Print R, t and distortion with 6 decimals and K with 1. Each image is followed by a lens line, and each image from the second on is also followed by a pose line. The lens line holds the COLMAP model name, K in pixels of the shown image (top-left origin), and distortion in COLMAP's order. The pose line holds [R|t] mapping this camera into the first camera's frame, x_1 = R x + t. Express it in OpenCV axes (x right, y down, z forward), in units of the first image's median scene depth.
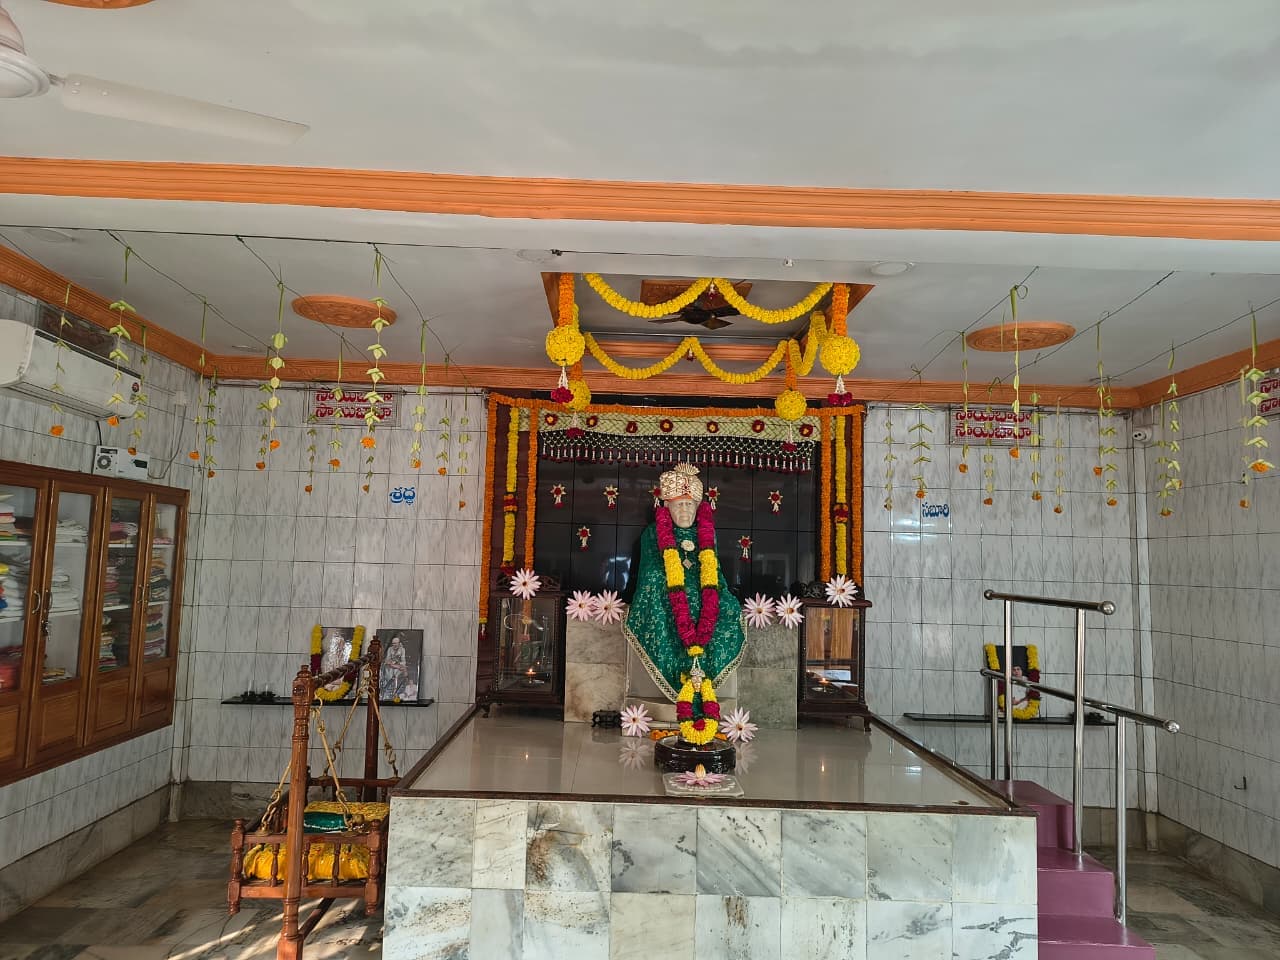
lens RADIAL K [[864.3, 0, 621.0], [0, 864.3, 481.0], [0, 0, 1]] dist [0.036496, -0.012660]
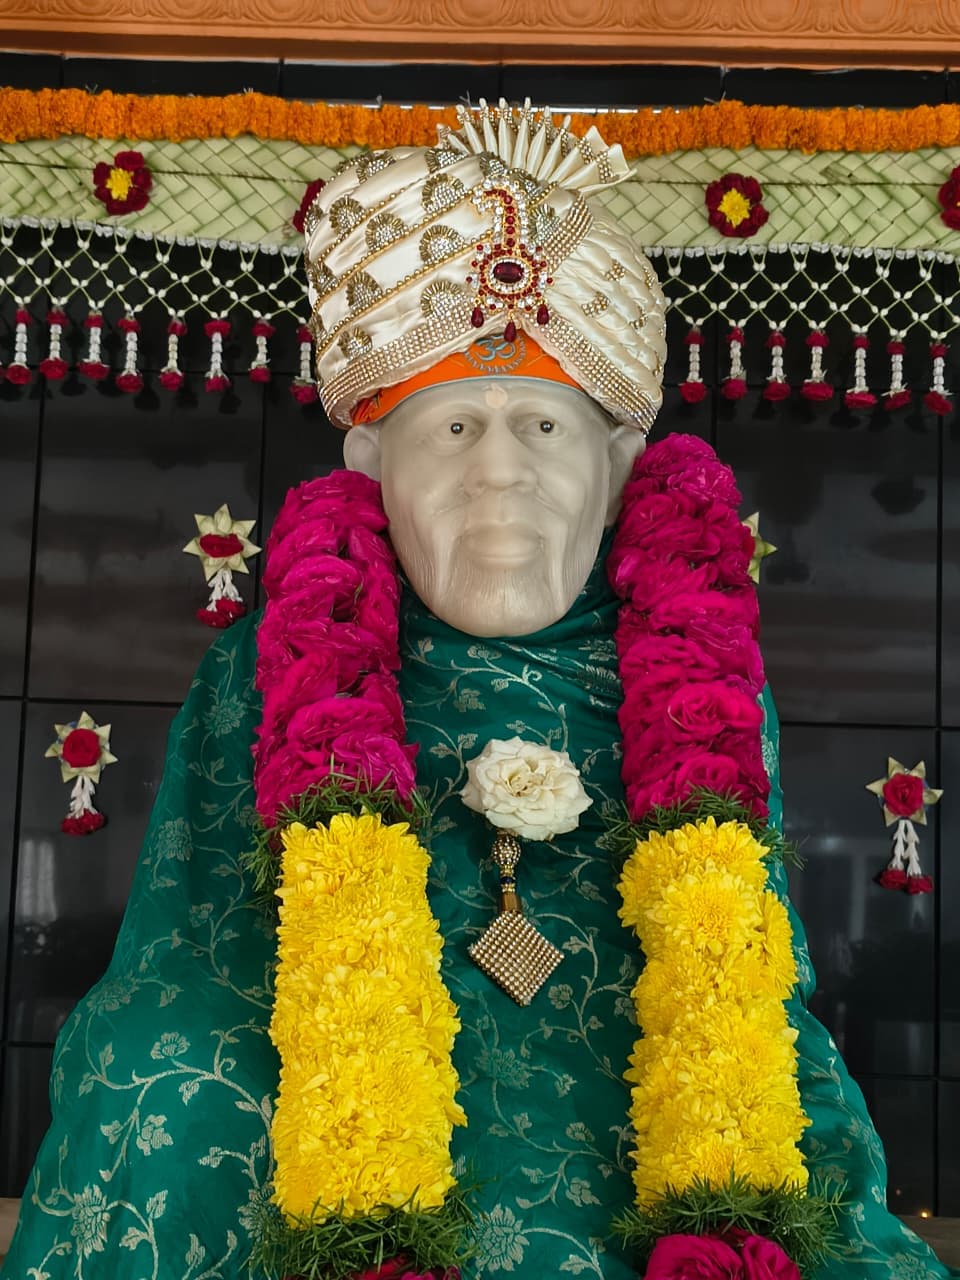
lens RADIAL K [[1832.5, 0, 475.7], [0, 1832.5, 636.4], [0, 0, 1]] dist [0.009530, 0.000000]
pose [[0.999503, -0.002627, -0.031401, 0.077924], [0.001673, 0.999537, -0.030371, 0.061994], [0.031466, 0.030303, 0.999045, 0.759110]]
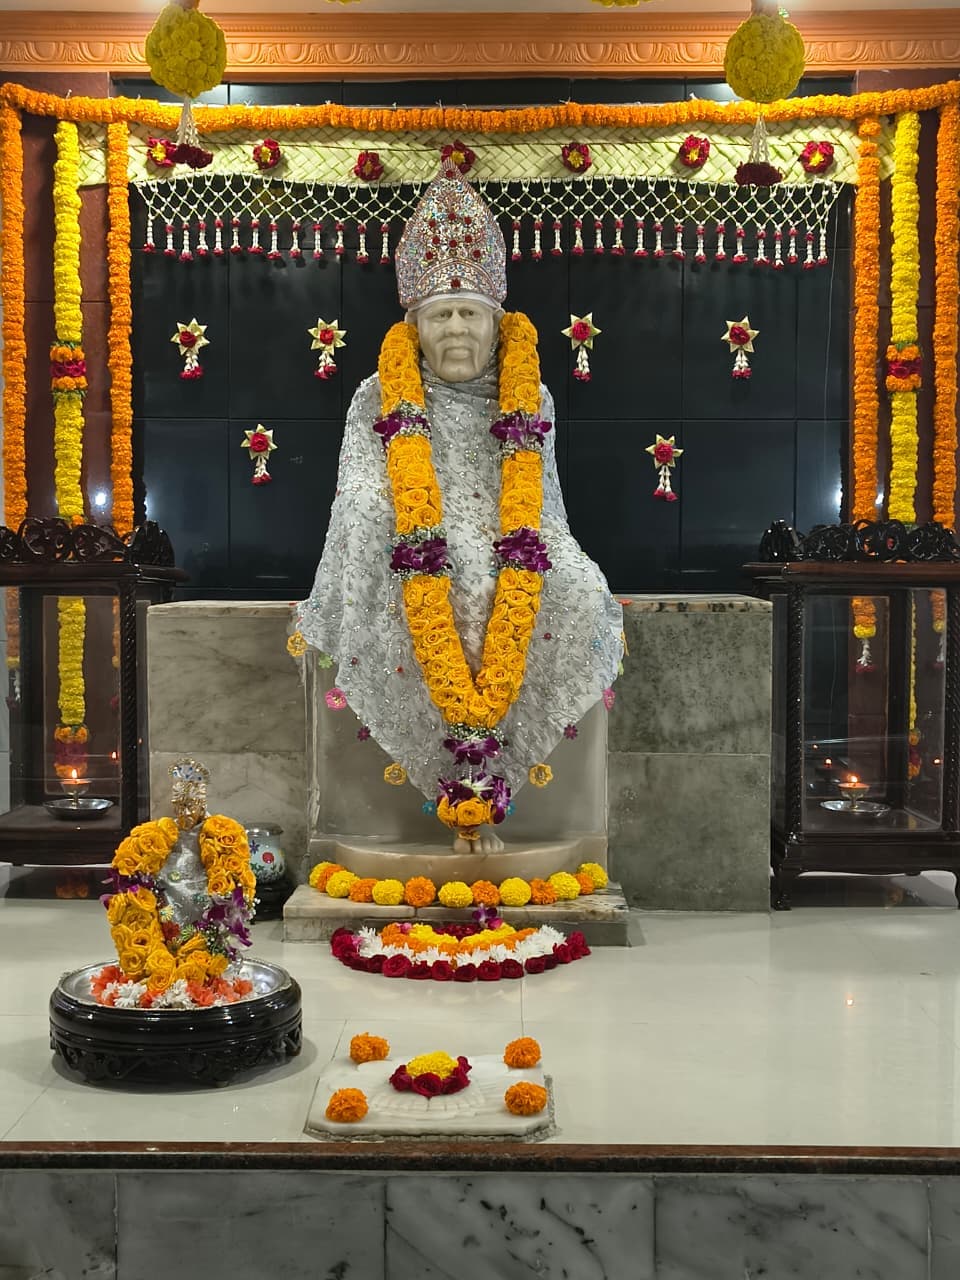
lens RADIAL K [[1667.4, 0, 471.1], [0, 1667.4, 646.6], [0, 0, 1]] dist [0.048074, 0.000000]
pose [[0.999235, -0.027706, -0.027604, 0.095350], [0.031056, 0.991103, 0.129424, 0.074344], [0.023773, -0.130183, 0.991205, 0.289299]]
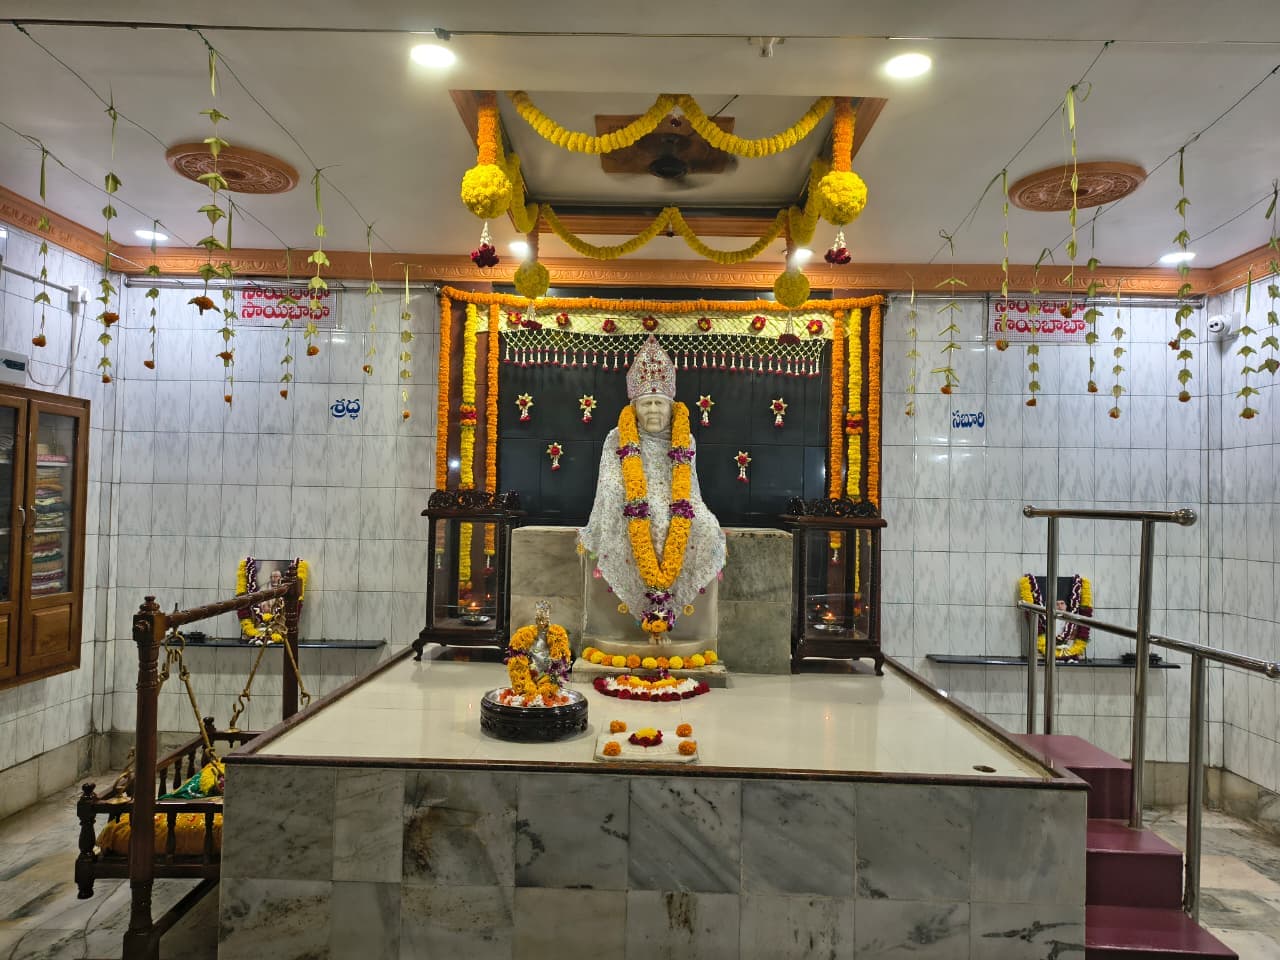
lens RADIAL K [[864.3, 0, 632.2], [0, 864.3, 485.2], [0, 0, 1]] dist [0.036496, -0.012660]
pose [[0.999512, -0.007275, -0.030375, 0.077635], [0.009272, 0.997767, 0.066137, 0.050116], [0.029826, -0.066387, 0.997348, 0.181535]]
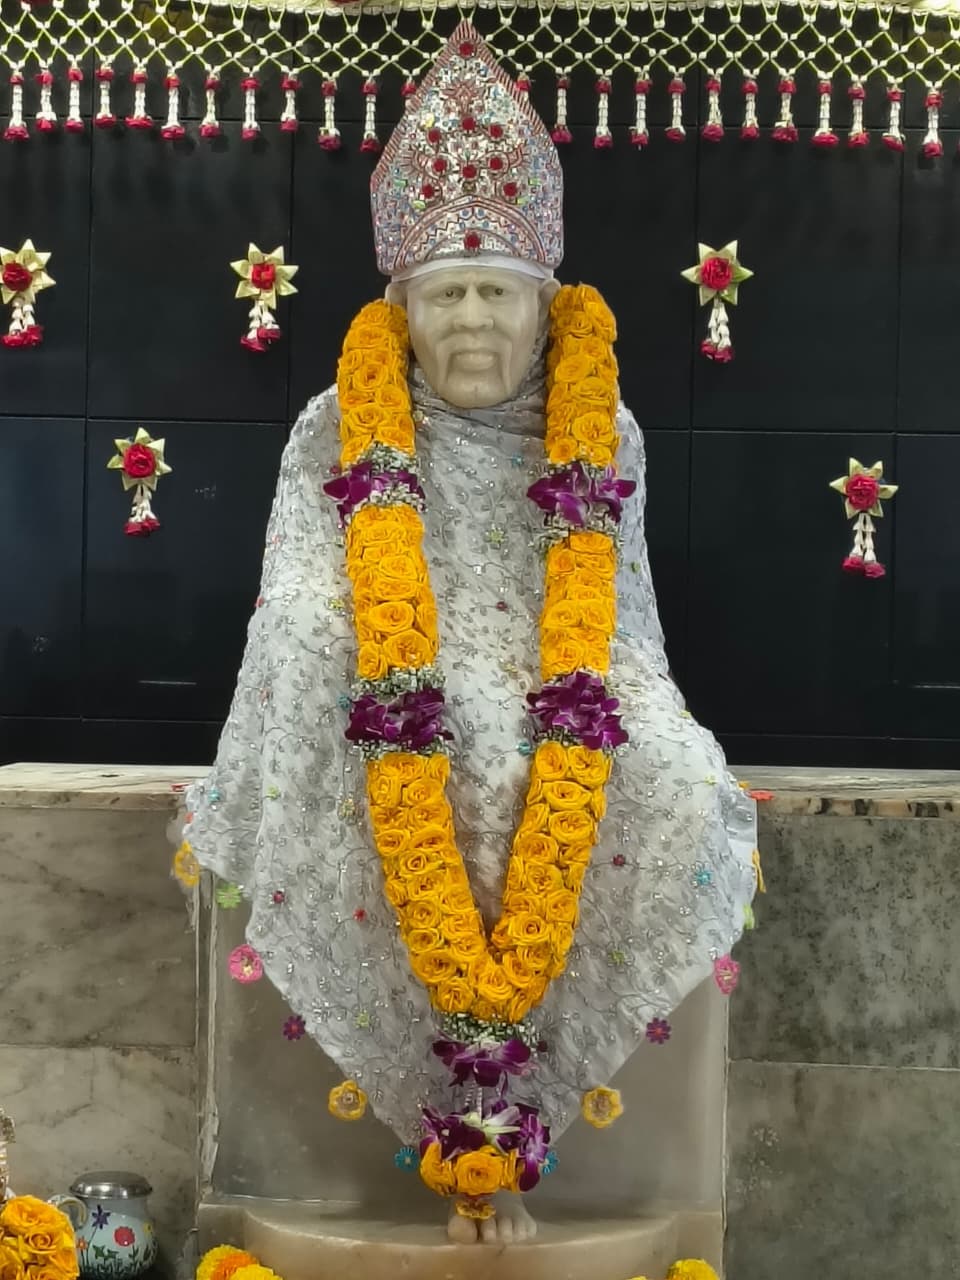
lens RADIAL K [[3172.3, 0, 468.9], [0, 3172.3, 625.8], [0, 0, 1]] dist [0.137493, 0.000000]
pose [[0.998313, -0.010734, -0.057057, 0.115328], [0.016041, 0.995502, 0.093377, 0.035688], [0.055798, -0.094135, 0.993995, 0.232639]]
